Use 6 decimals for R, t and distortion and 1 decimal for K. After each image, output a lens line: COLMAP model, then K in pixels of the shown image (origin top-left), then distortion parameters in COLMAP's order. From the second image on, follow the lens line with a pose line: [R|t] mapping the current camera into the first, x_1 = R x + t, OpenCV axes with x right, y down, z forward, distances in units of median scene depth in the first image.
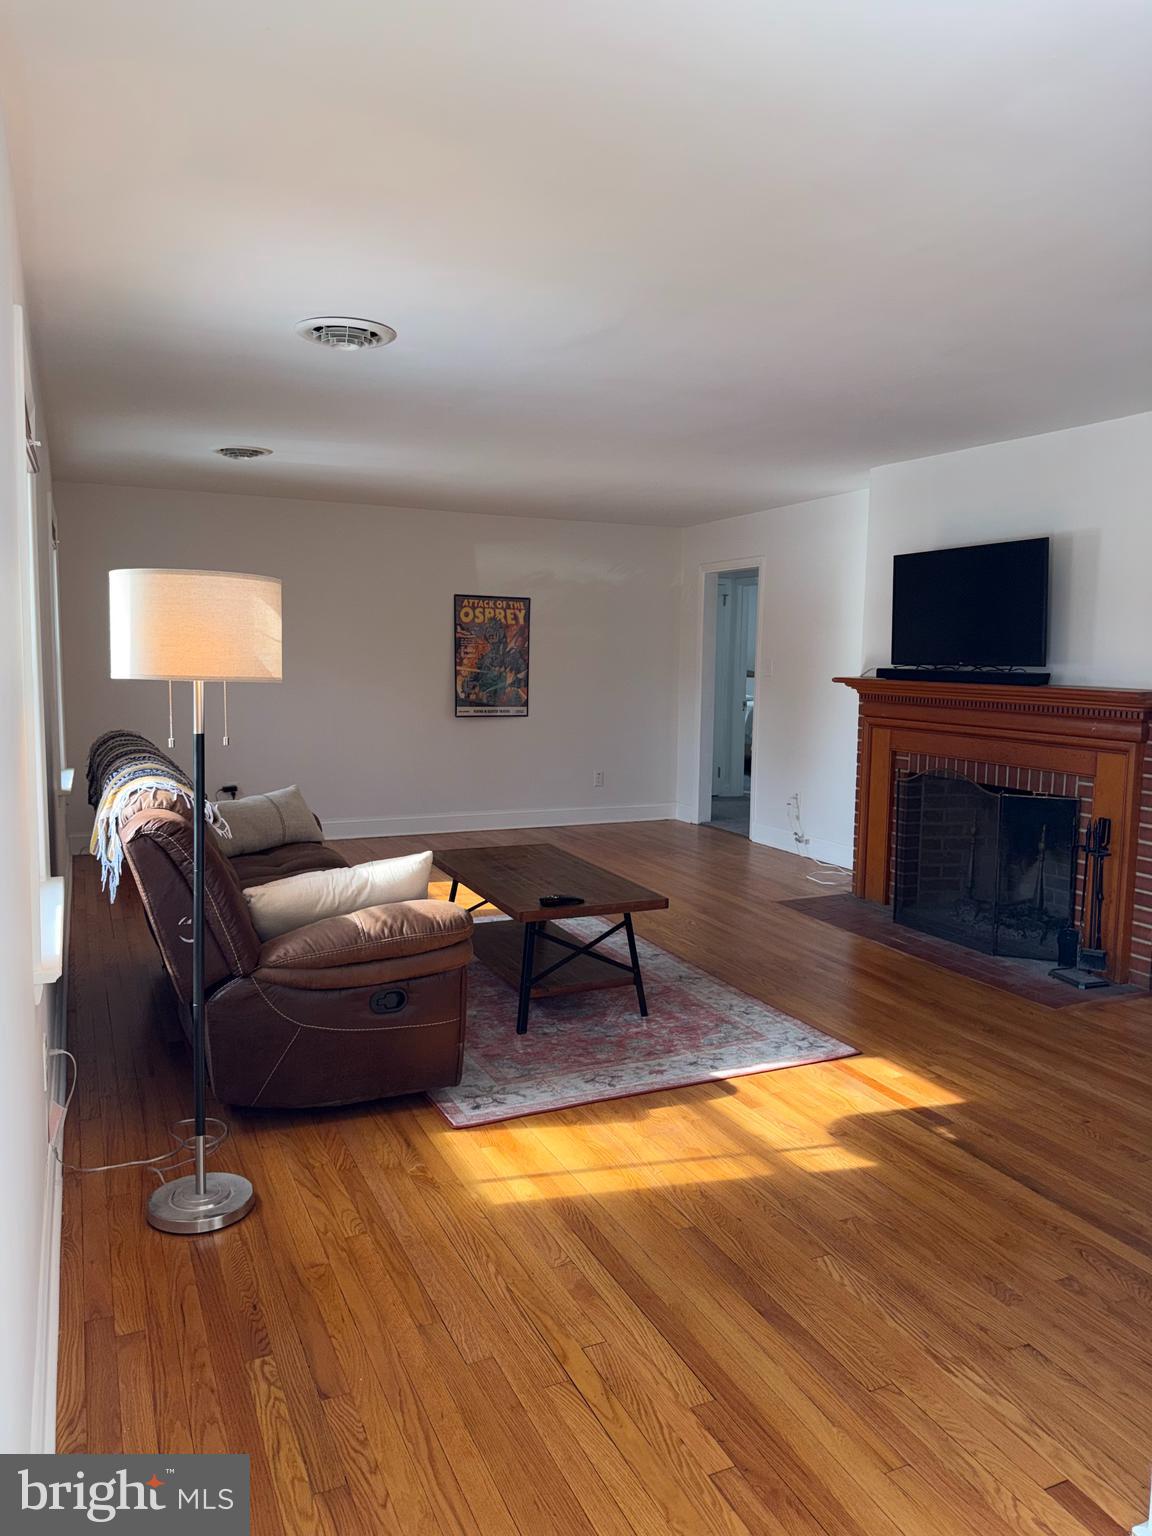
lens RADIAL K [[1092.5, 0, 587.0], [0, 1092.5, 765.9], [0, 0, 1]] dist [0.063228, -0.076527]
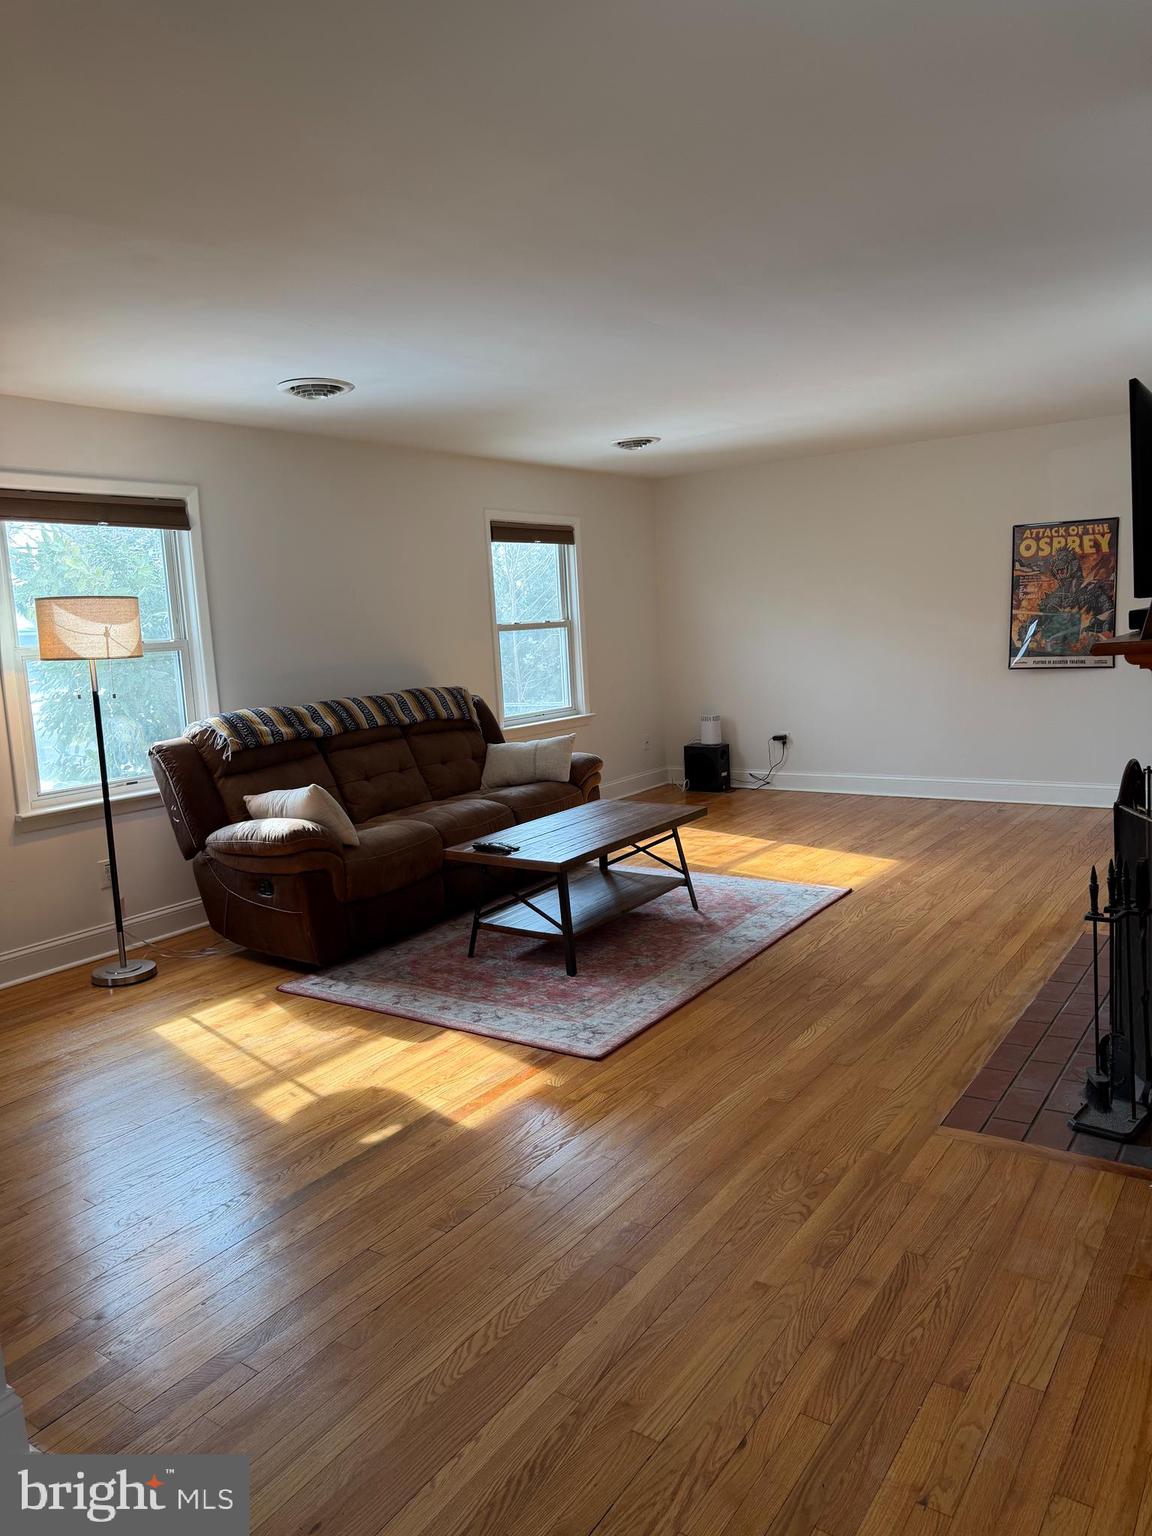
lens RADIAL K [[1092.5, 0, 535.1], [0, 1092.5, 762.8], [0, 0, 1]] dist [0.063228, -0.076527]
pose [[0.470334, 0.073490, -0.879423, 0.474553], [-0.031096, 0.997288, 0.066708, -0.017483], [0.881941, -0.004029, 0.471343, 0.259693]]
